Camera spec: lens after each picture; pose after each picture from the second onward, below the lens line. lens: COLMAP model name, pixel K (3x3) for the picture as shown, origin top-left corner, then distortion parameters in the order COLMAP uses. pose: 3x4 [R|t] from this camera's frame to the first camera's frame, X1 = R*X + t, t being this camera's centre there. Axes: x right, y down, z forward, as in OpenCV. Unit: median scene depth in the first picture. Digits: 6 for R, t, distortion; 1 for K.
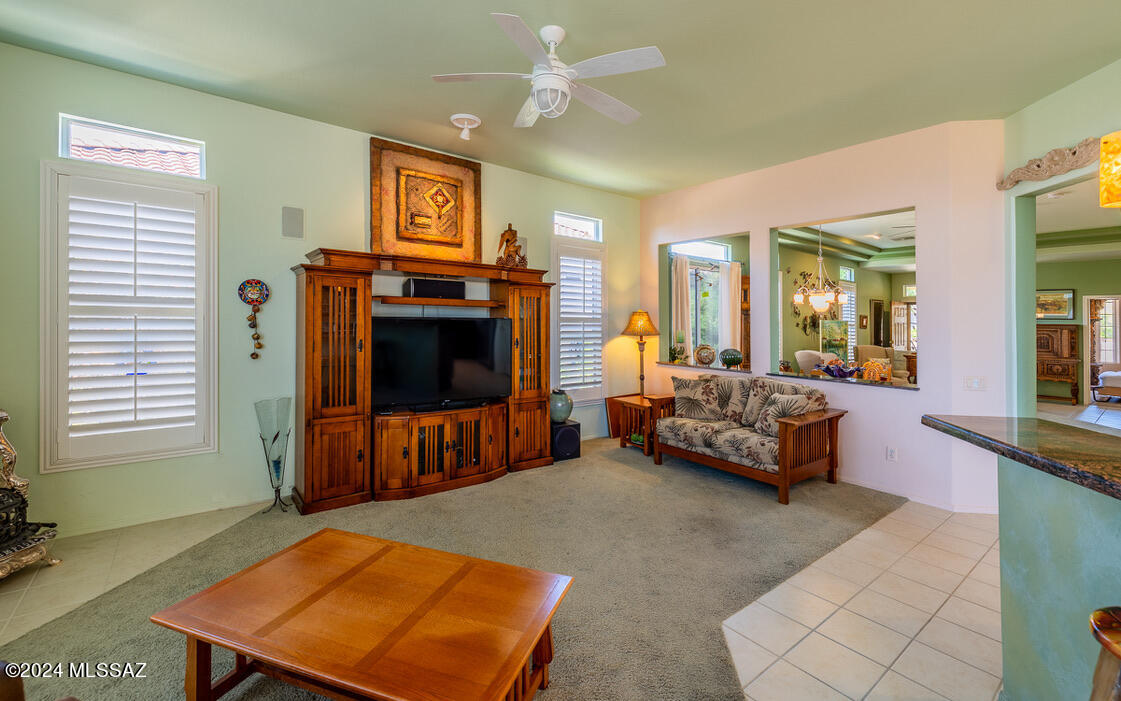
lens RADIAL K [[476.6, 0, 556.7], [0, 476.6, 312.6], [0, 0, 1]] dist [-0.000270, -0.000056]
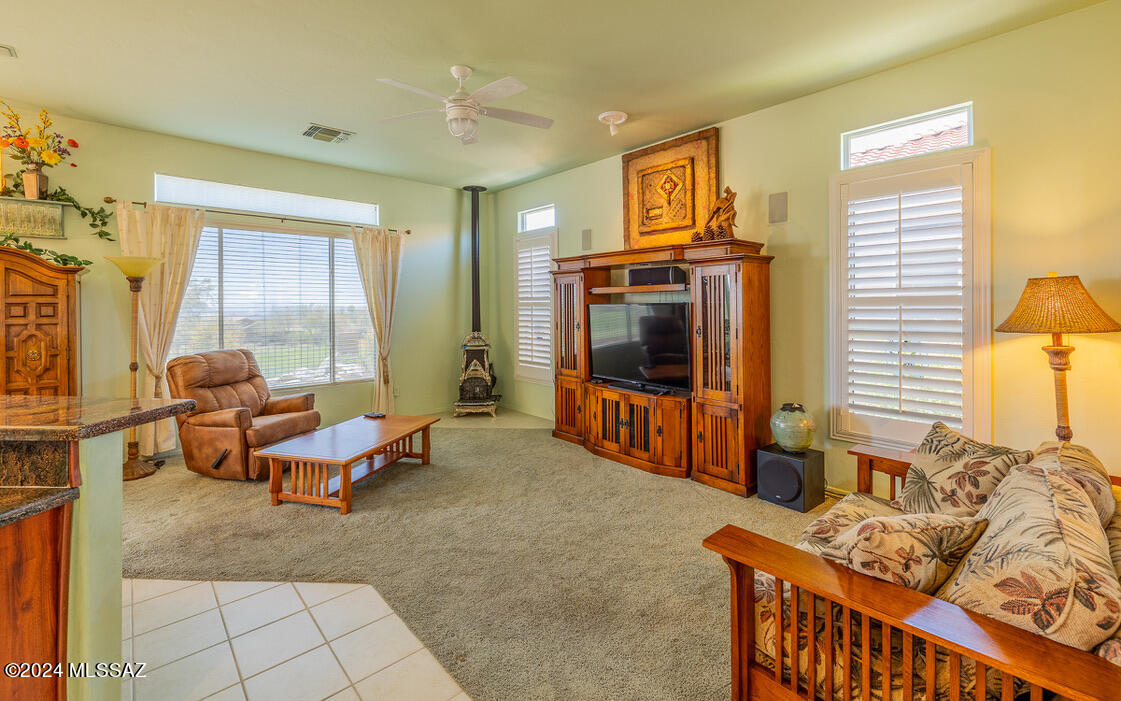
lens RADIAL K [[475.6, 0, 565.0], [0, 475.6, 307.0], [0, 0, 1]] dist [-0.000241, -0.000089]
pose [[0.077116, -0.016867, -0.996879, 0.761627], [0.024141, 0.999595, -0.015045, 0.028412], [0.996730, -0.022905, 0.077492, 0.720734]]
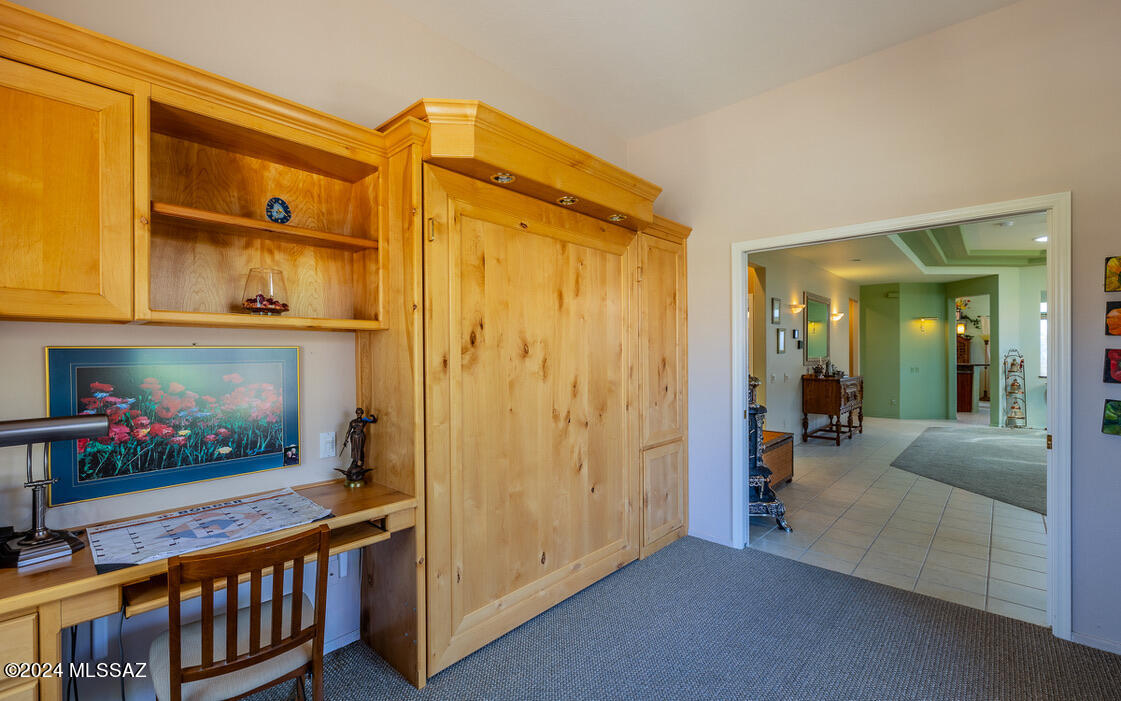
lens RADIAL K [[487.2, 0, 560.3], [0, 487.2, 356.9], [0, 0, 1]] dist [-0.001395, -0.000239]
pose [[-0.984447, -0.016902, -0.174864, 2.961261], [-0.014987, 0.999812, -0.012270, 0.118268], [0.175039, -0.009458, -0.984516, 2.514504]]
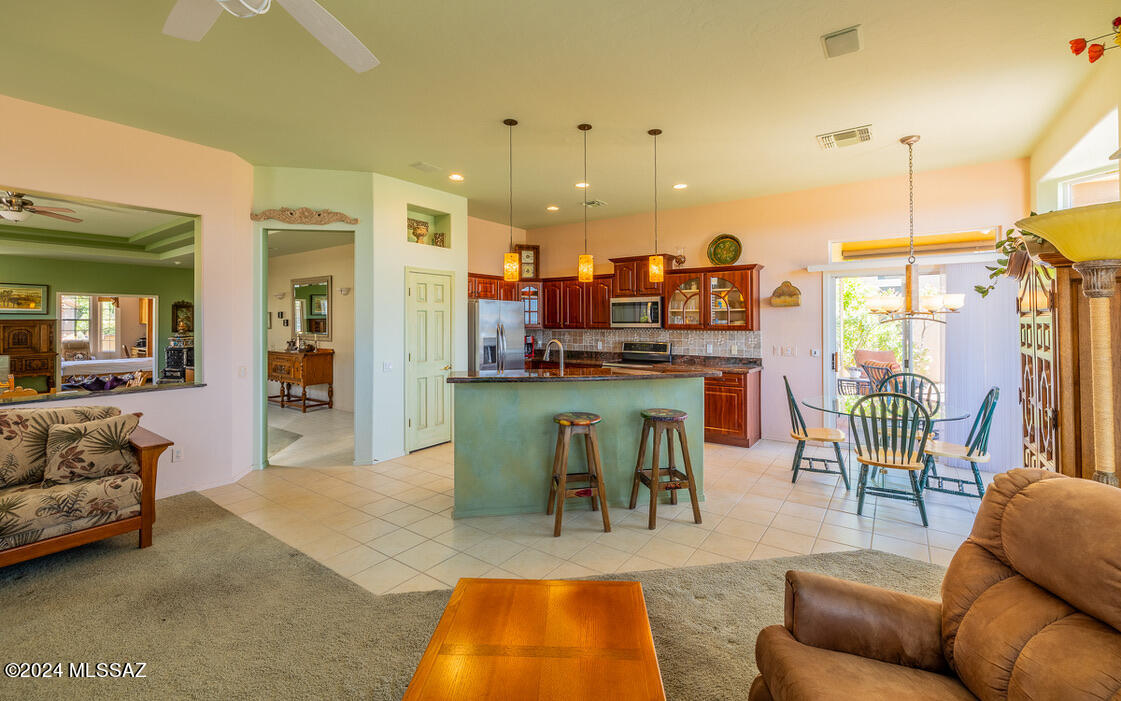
lens RADIAL K [[476.6, 0, 556.7], [0, 476.6, 312.6], [0, 0, 1]] dist [-0.000270, -0.000056]
pose [[-0.274111, -0.000003, 0.961698, -0.444049], [-0.020135, 0.999781, -0.005736, -0.013280], [-0.961487, -0.020936, -0.274051, 0.471062]]
